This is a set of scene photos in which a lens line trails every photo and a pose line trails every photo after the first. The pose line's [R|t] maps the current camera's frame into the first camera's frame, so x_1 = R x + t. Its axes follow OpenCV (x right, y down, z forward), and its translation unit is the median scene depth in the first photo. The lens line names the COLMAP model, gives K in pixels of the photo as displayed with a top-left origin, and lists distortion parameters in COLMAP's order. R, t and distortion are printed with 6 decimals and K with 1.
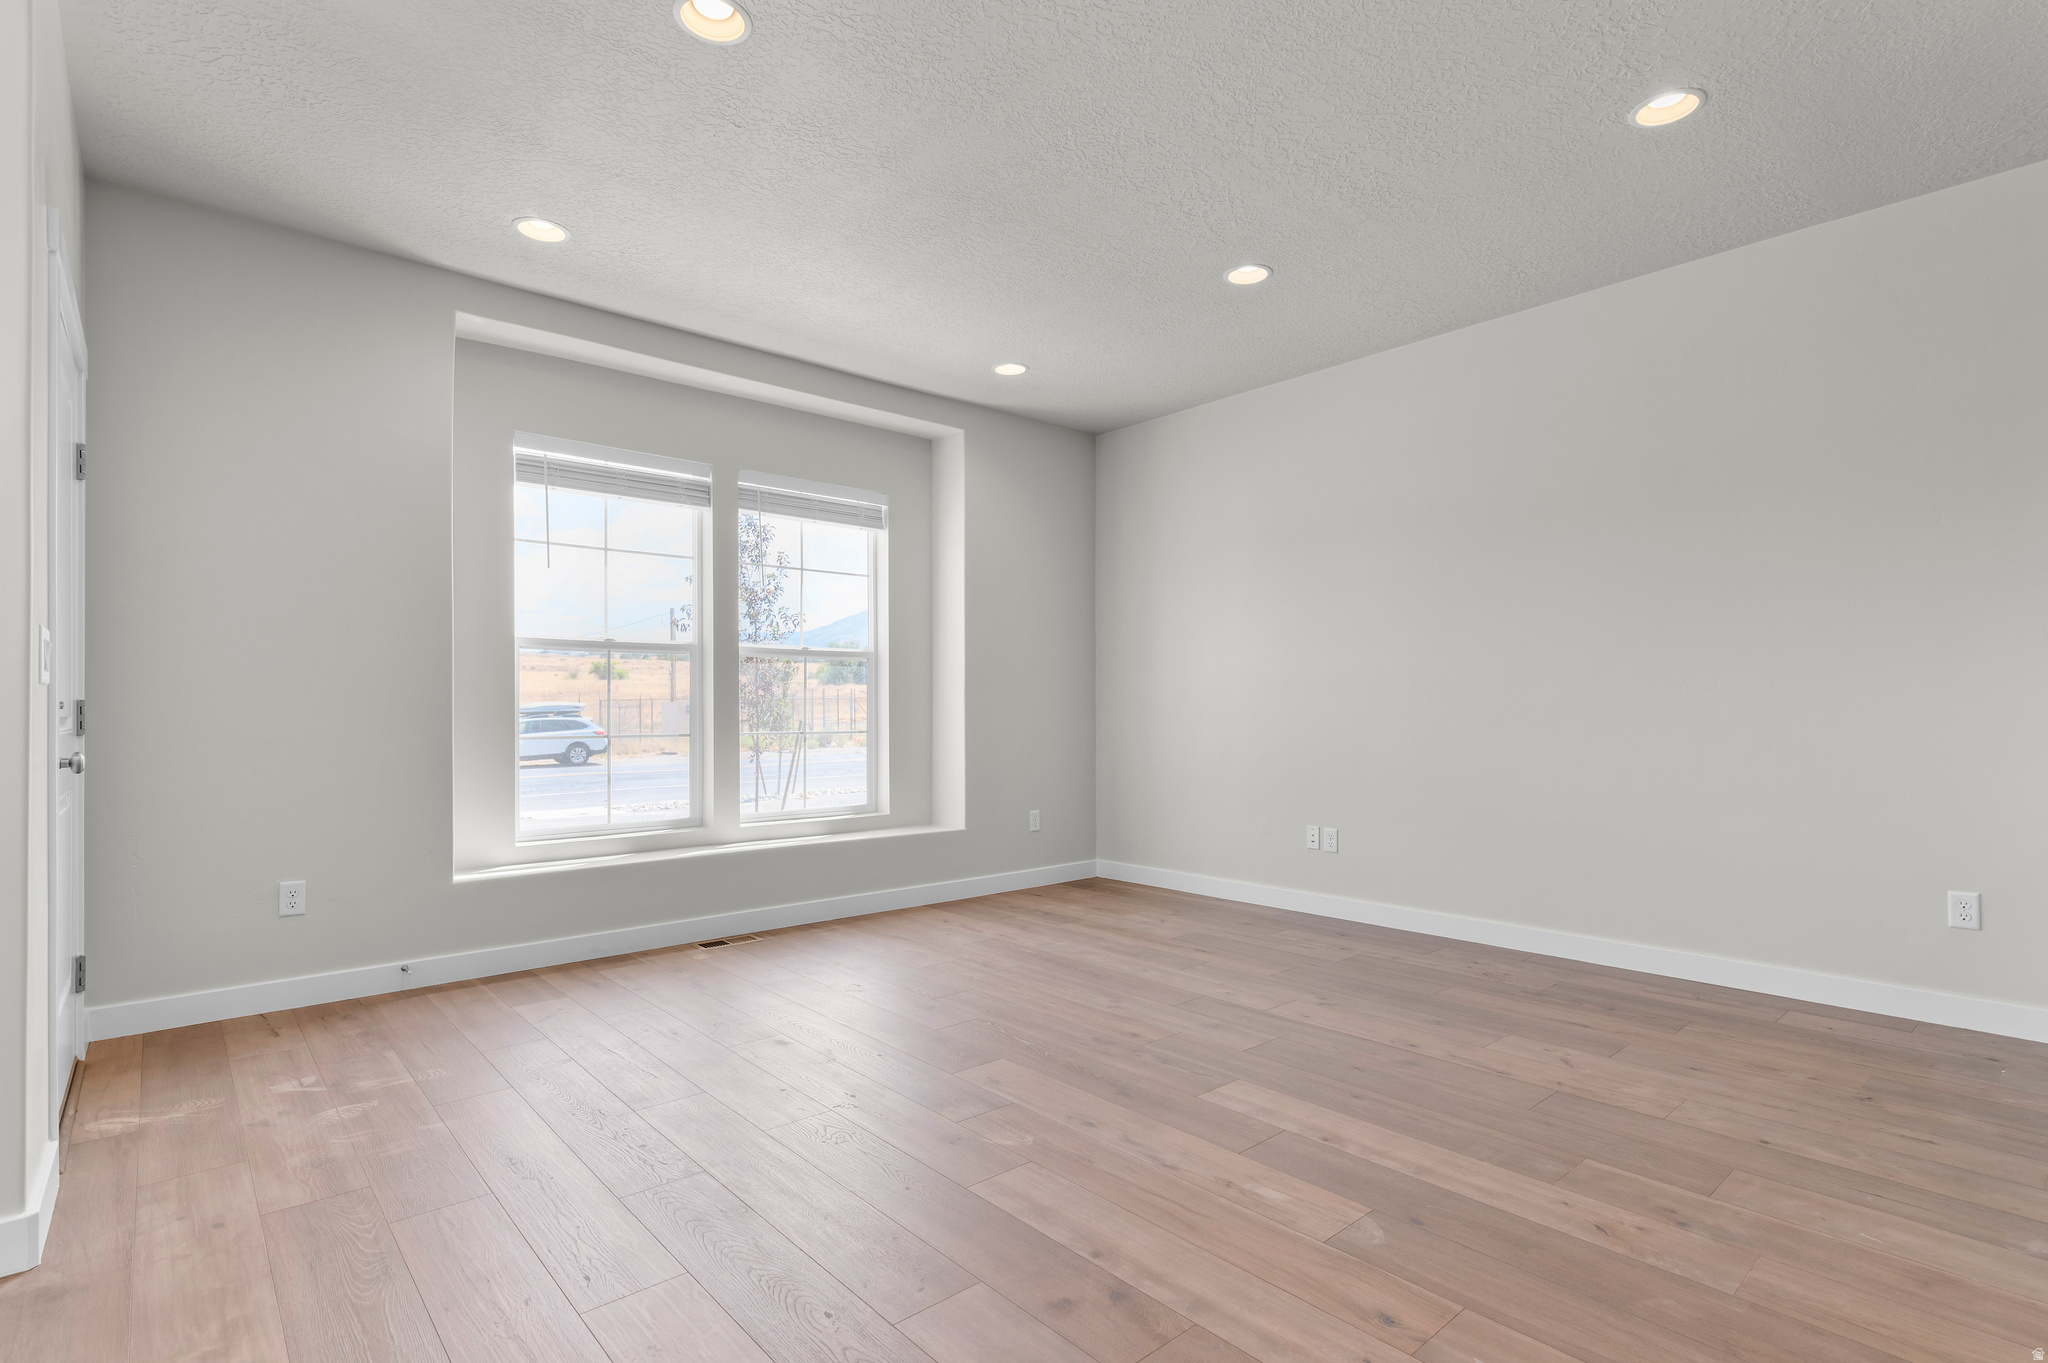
lens RADIAL K [[998.1, 0, 1032.2], [0, 998.1, 710.3], [0, 0, 1]] dist [-0.001888, -0.000068]
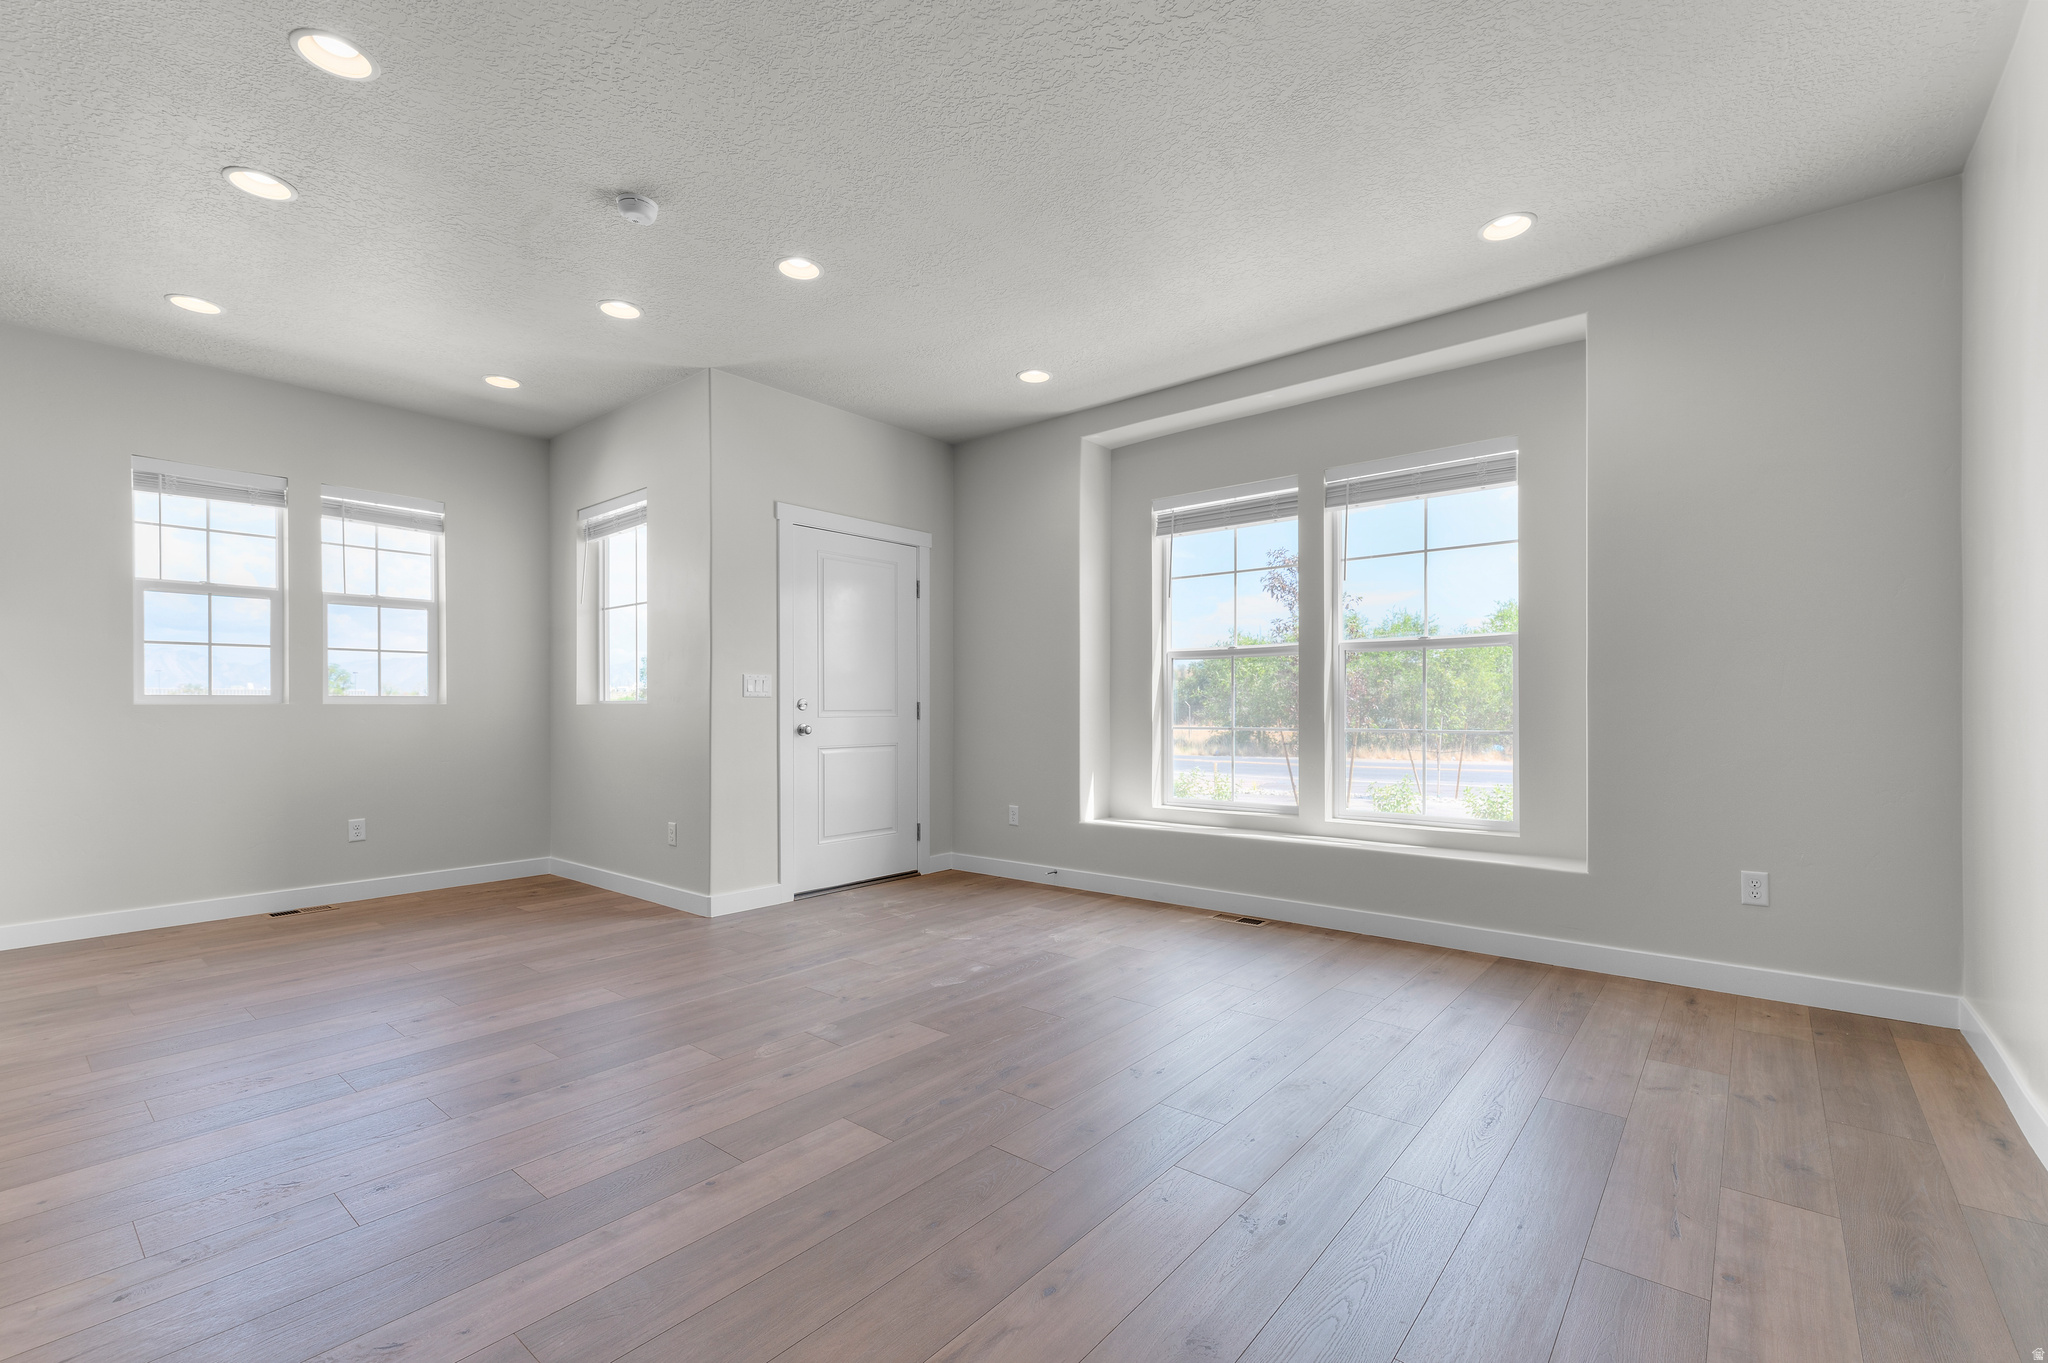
lens RADIAL K [[874.9, 0, 1035.1], [0, 874.9, 726.2], [0, 0, 1]] dist [0.000306, -0.000445]
pose [[0.157788, 0.024574, -0.987167, 0.675615], [-0.000271, 0.999691, 0.024842, -0.004250], [0.987473, -0.003653, 0.157746, 0.705533]]
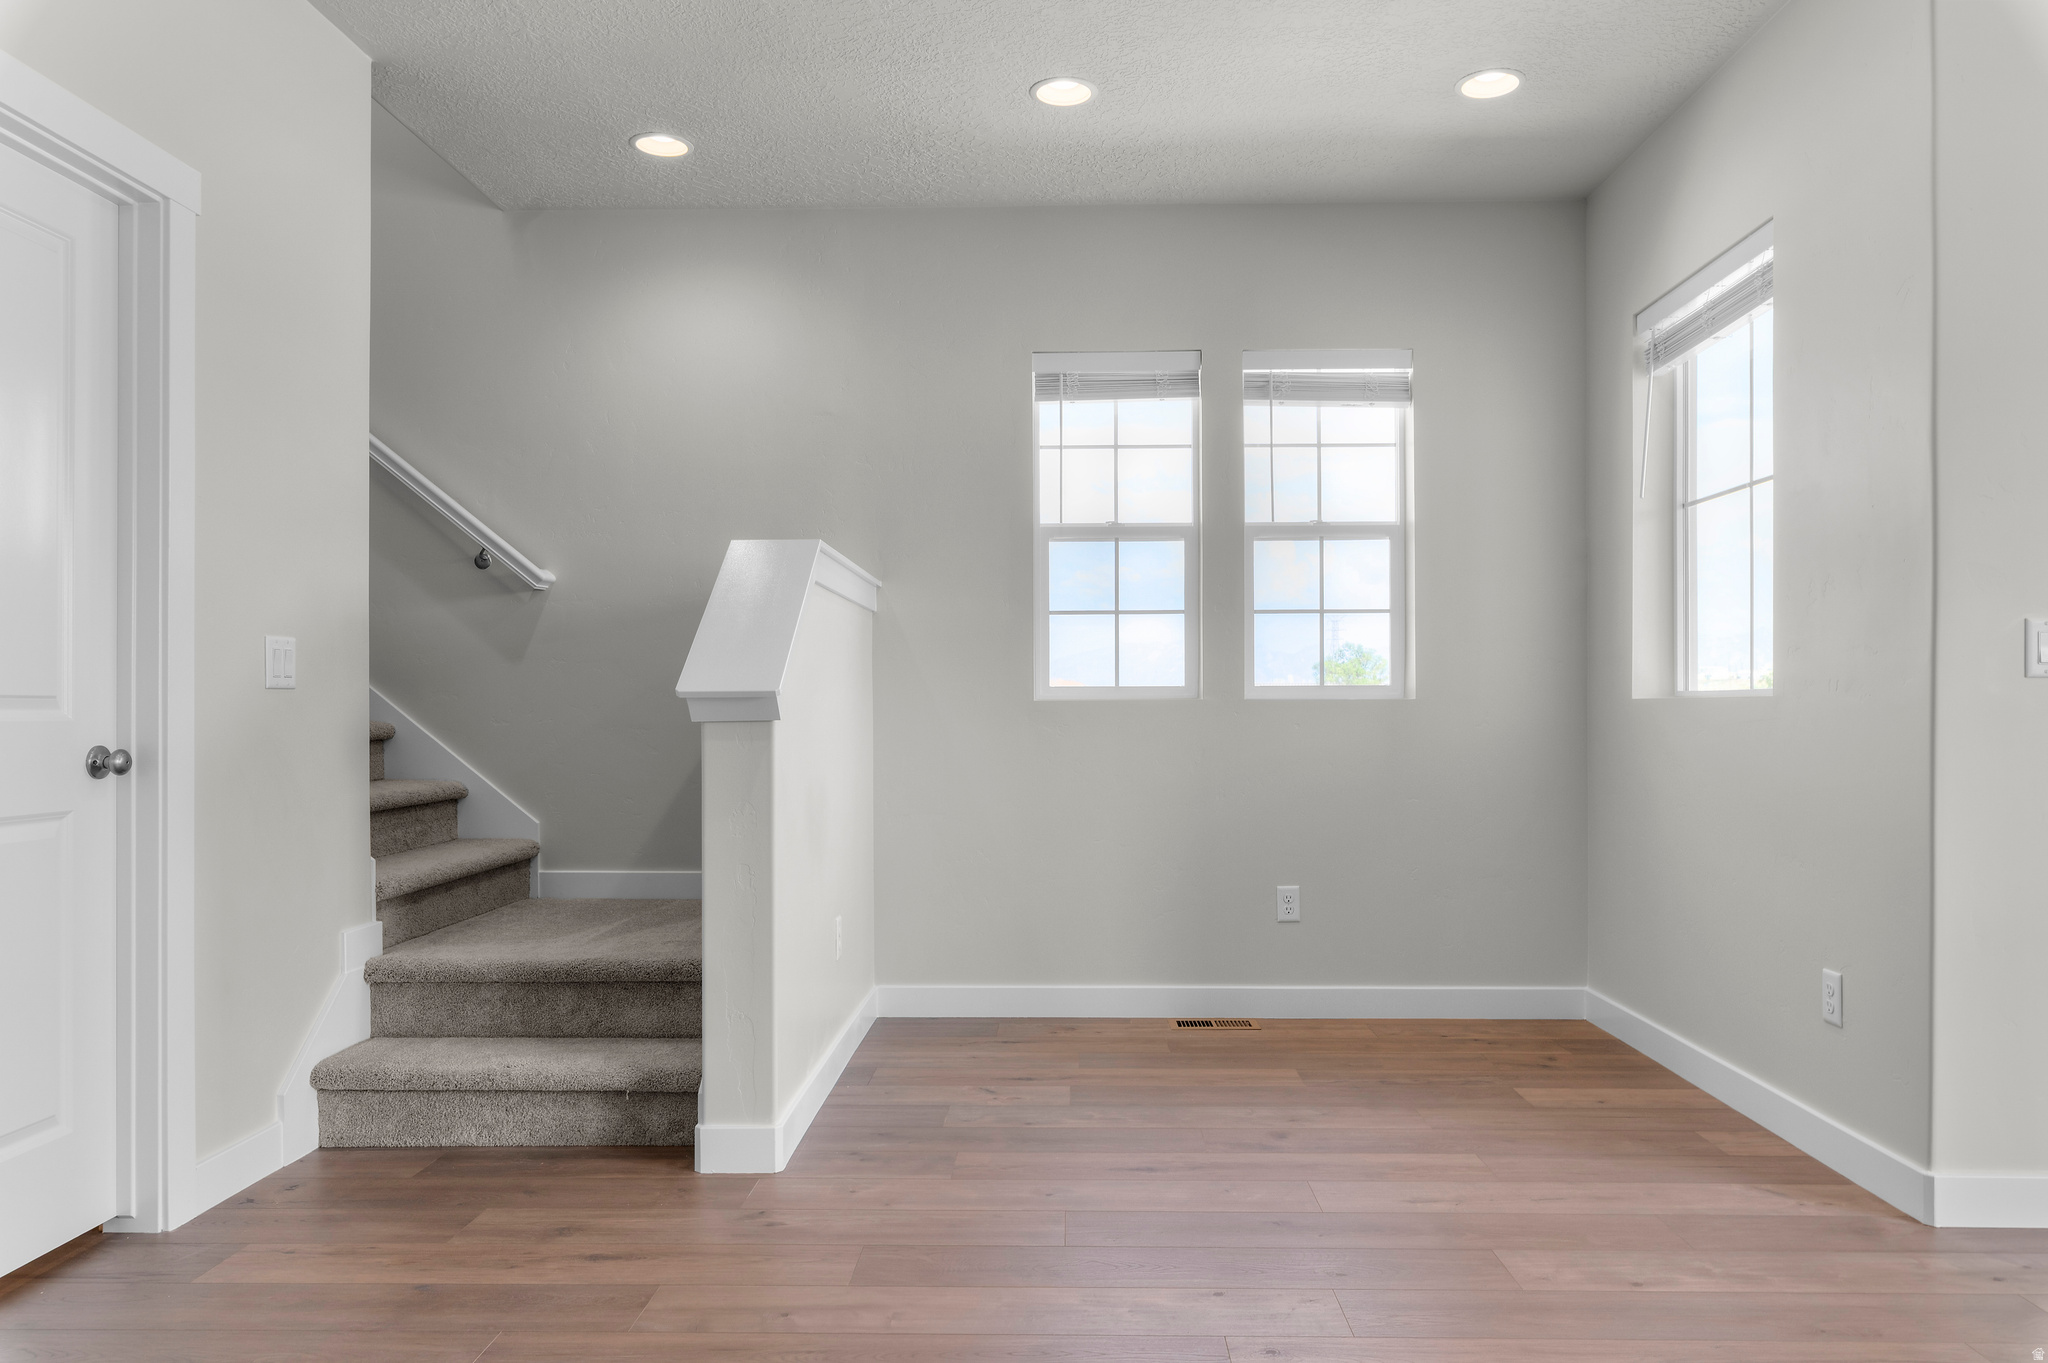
lens RADIAL K [[1423.0, 0, 1024.0], [0, 1423.0, 681.5], [0, 0, 1]] dist [0.001527, -0.004437]
pose [[-0.682232, -0.008808, -0.731083, 0.369639], [0.002315, 0.999896, -0.014207, -0.002629], [0.731132, -0.011385, -0.682141, 0.631896]]
